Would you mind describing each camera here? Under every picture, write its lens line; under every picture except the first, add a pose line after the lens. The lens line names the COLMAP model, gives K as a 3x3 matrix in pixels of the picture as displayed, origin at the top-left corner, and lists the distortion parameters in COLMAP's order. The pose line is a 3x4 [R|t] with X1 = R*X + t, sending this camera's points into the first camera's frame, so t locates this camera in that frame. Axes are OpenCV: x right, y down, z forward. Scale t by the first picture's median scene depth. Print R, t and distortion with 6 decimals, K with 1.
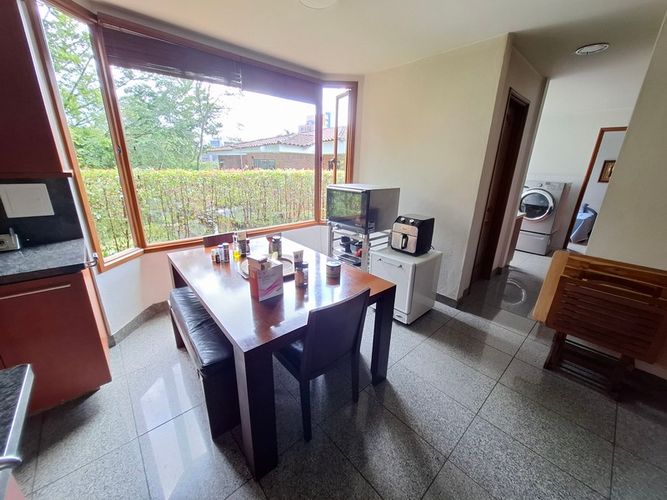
lens RADIAL K [[262.0, 0, 336.0], [0, 262.0, 250.7], [0, 0, 1]] dist [-0.003910, 0.000943]
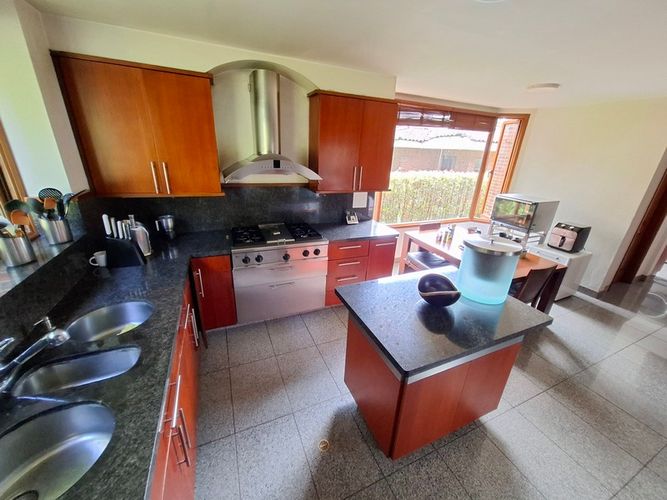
lens RADIAL K [[262.0, 0, 329.3], [0, 262.0, 247.0], [0, 0, 1]] dist [-0.003910, 0.000943]
pose [[0.944791, 0.130252, -0.300675, -0.426328], [-0.121499, 0.991444, 0.047714, 0.068163], [0.304317, -0.008548, 0.952532, -0.618583]]
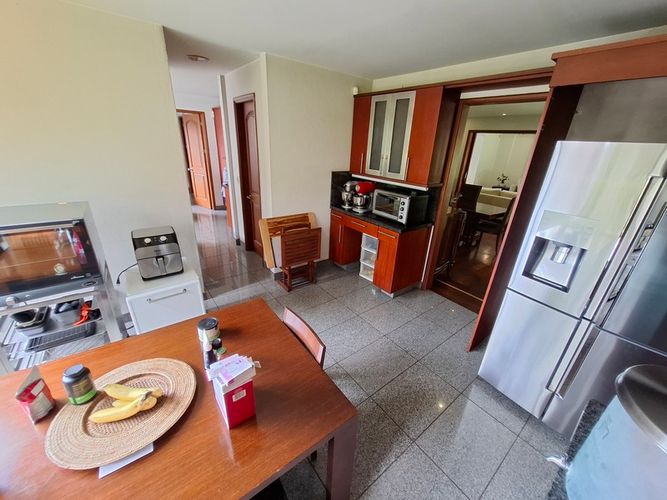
lens RADIAL K [[262.0, 0, 332.6], [0, 262.0, 250.2], [0, 0, 1]] dist [-0.003910, 0.000943]
pose [[0.074635, -0.391370, 0.917202, -0.405556], [0.272496, 0.892766, 0.358769, -0.208221], [-0.959258, 0.223157, 0.173278, 0.323848]]
